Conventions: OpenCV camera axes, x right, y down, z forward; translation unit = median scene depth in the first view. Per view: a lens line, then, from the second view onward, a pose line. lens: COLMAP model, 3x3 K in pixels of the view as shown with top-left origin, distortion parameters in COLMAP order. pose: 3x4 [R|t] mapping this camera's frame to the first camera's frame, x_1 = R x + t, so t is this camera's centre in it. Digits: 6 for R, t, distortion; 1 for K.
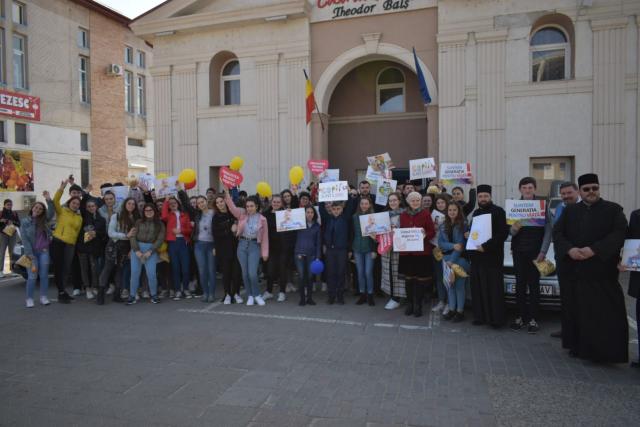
lens RADIAL K [[478.9, 0, 320.4], [0, 478.9, 214.3], [0, 0, 1]] dist [-0.007979, -0.006103]
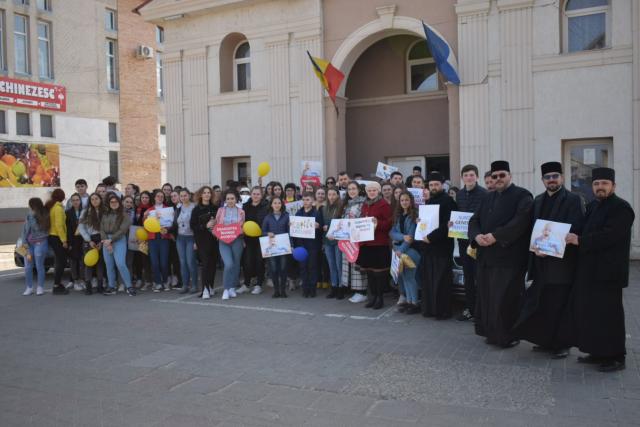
lens RADIAL K [[582.1, 0, 319.8], [0, 582.1, 212.7], [0, 0, 1]] dist [-0.018501, 0.000000]
pose [[0.988757, -0.007579, -0.149340, 0.162053], [0.008134, 0.999962, 0.003107, 0.007374], [0.149311, -0.004286, 0.988781, -0.115616]]
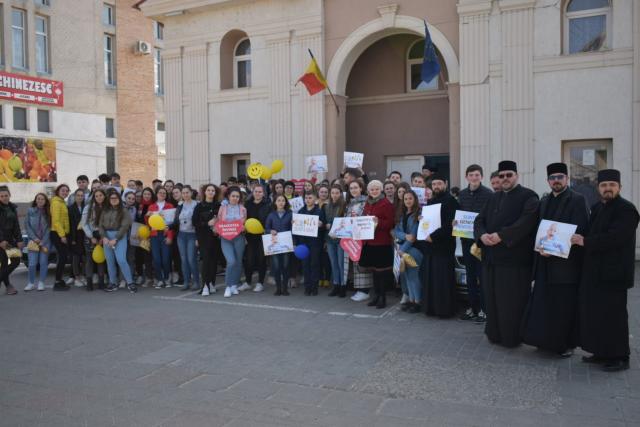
lens RADIAL K [[582.1, 0, 320.2], [0, 582.1, 211.9], [0, 0, 1]] dist [-0.018501, 0.000000]
pose [[0.990210, 0.001805, -0.139576, 0.151267], [-0.001020, 0.999983, 0.005695, 0.006575], [0.139584, -0.005497, 0.990195, -0.119127]]
